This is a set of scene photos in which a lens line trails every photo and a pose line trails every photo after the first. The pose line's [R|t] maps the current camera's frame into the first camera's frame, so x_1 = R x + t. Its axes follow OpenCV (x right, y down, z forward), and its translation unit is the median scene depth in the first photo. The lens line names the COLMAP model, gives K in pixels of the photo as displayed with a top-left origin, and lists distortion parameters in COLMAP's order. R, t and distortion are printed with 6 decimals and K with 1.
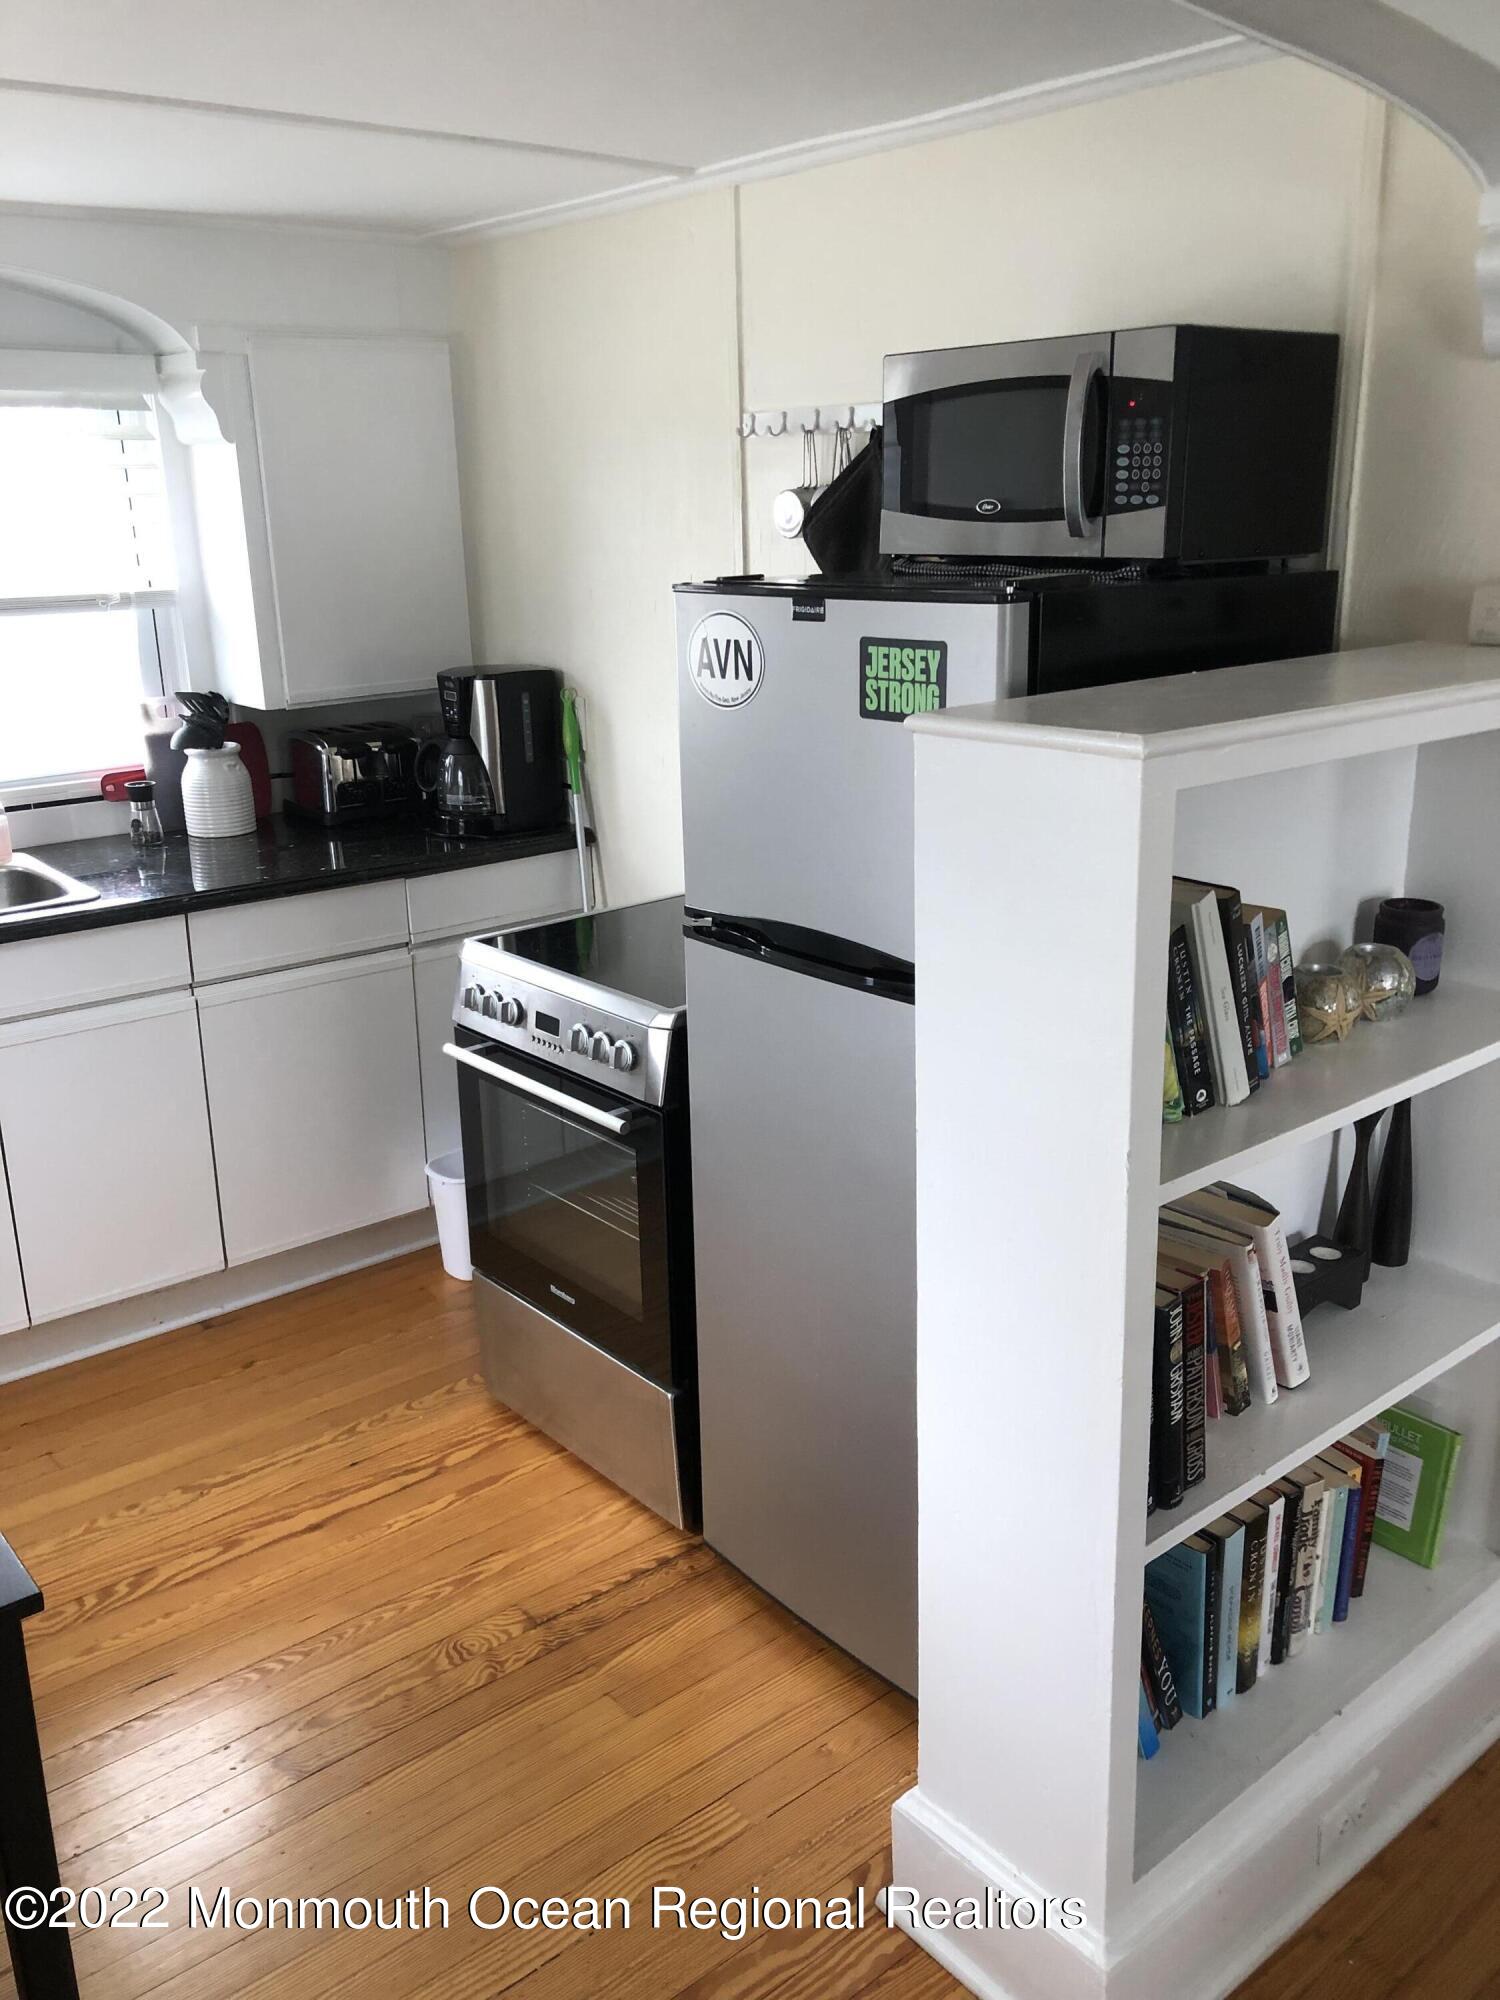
lens RADIAL K [[1686.6, 0, 742.4], [0, 1686.6, 993.0], [0, 0, 1]] dist [0.019551, -0.029667]
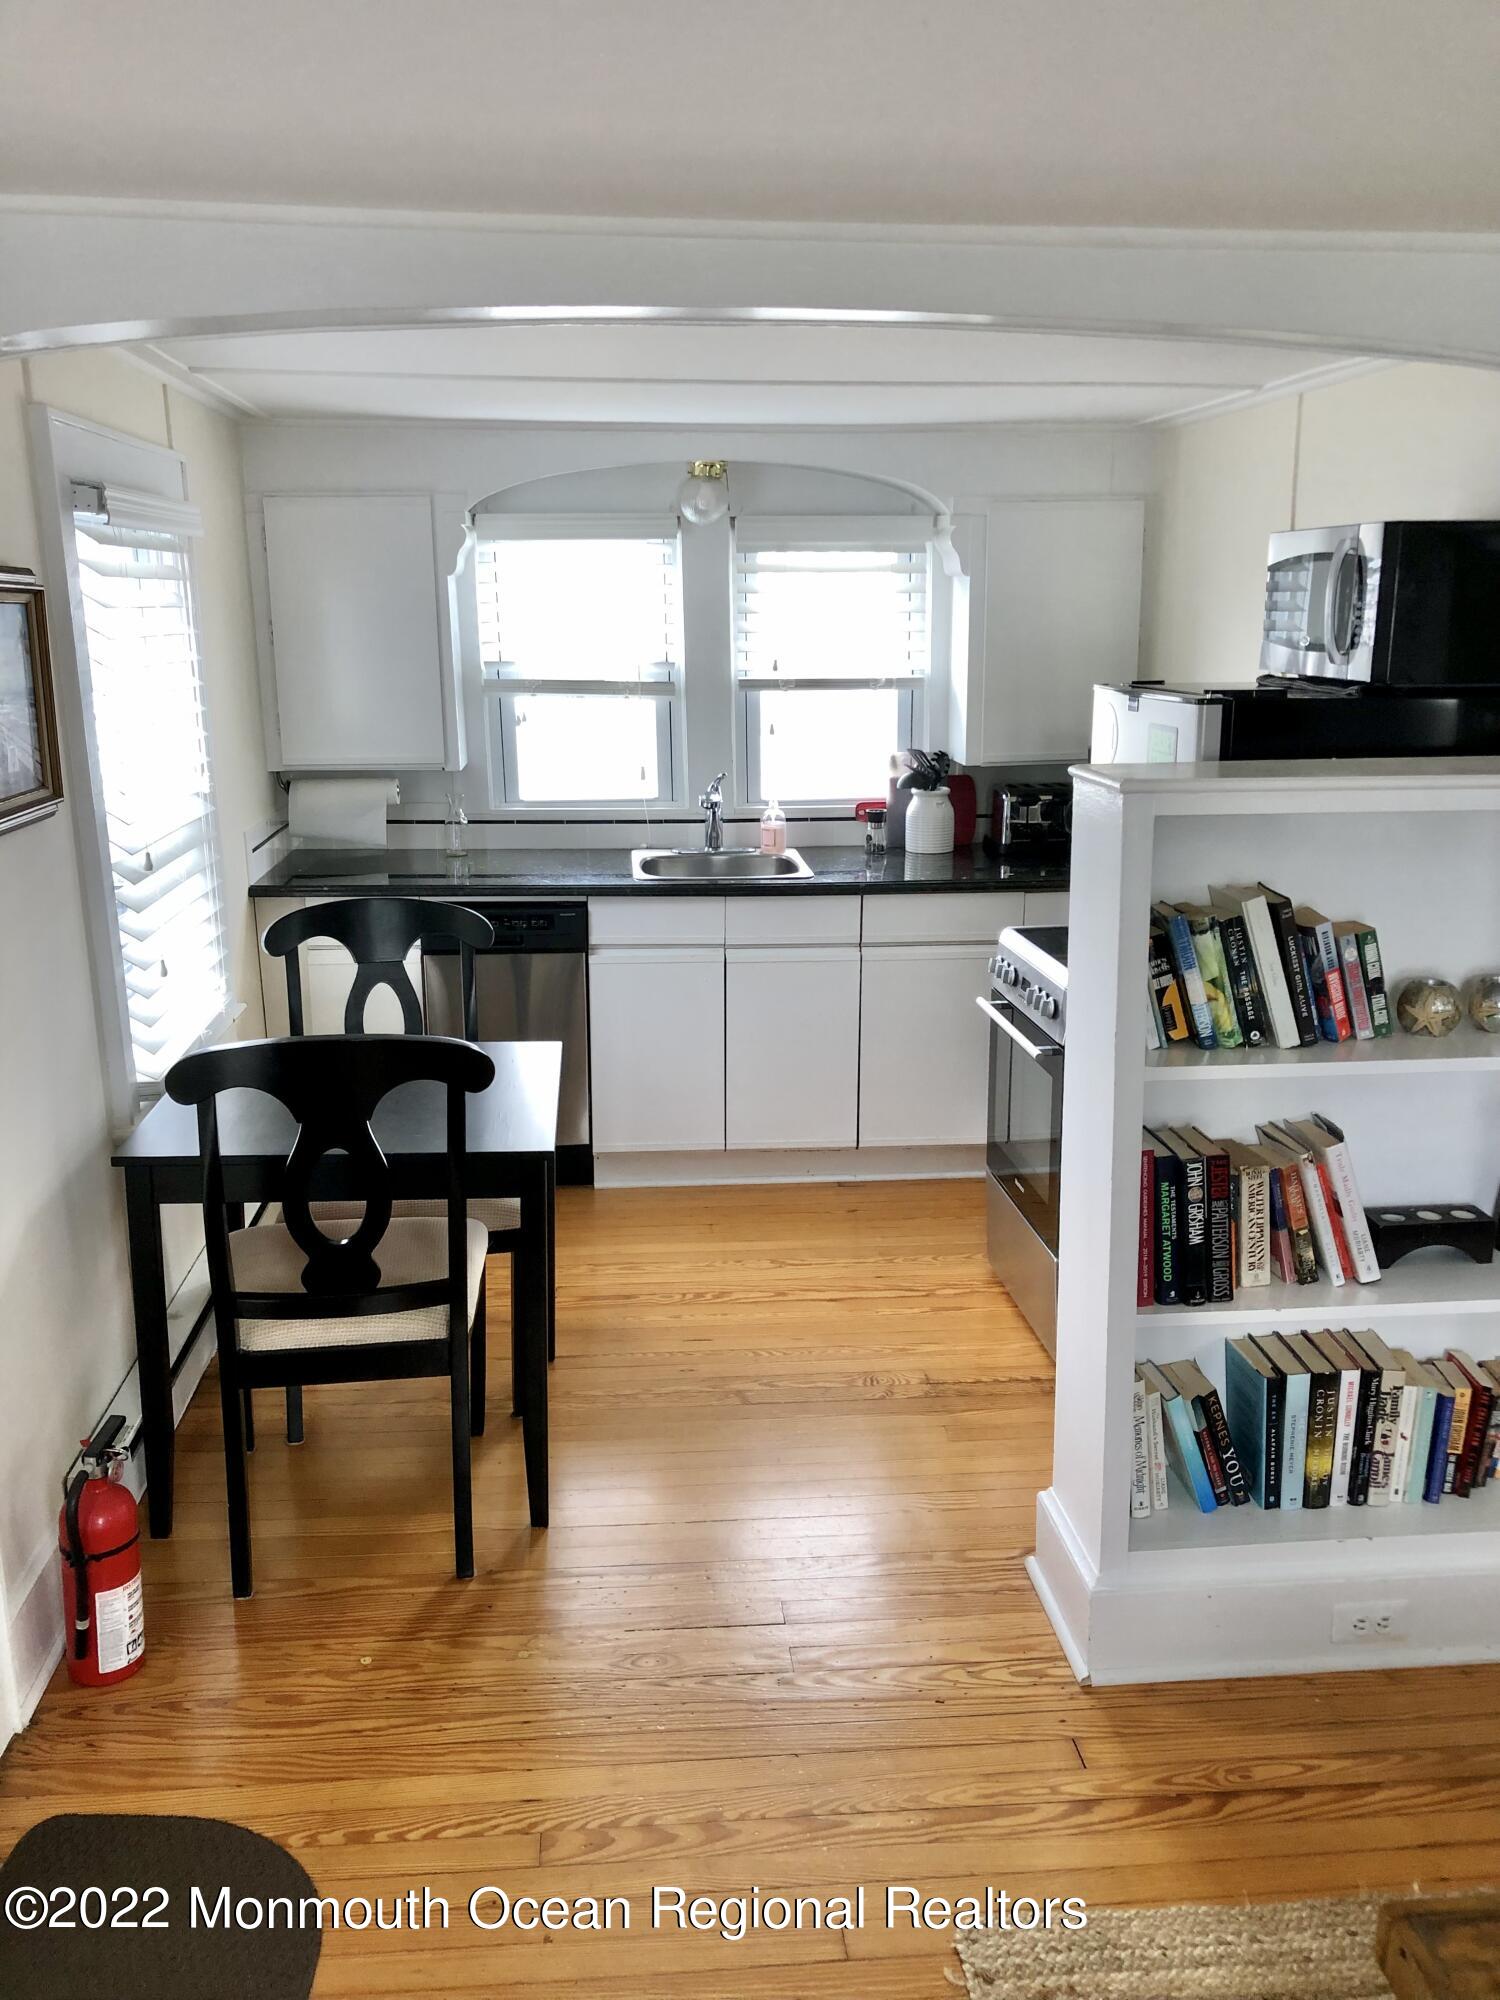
lens RADIAL K [[1686.6, 0, 753.0], [0, 1686.6, 1004.7], [0, 0, 1]] dist [0.019551, -0.029667]
pose [[0.831347, 0.149510, -0.535266, 0.419472], [-0.175806, 0.984423, 0.001914, 0.065644], [0.527214, 0.092512, 0.844682, -0.298233]]
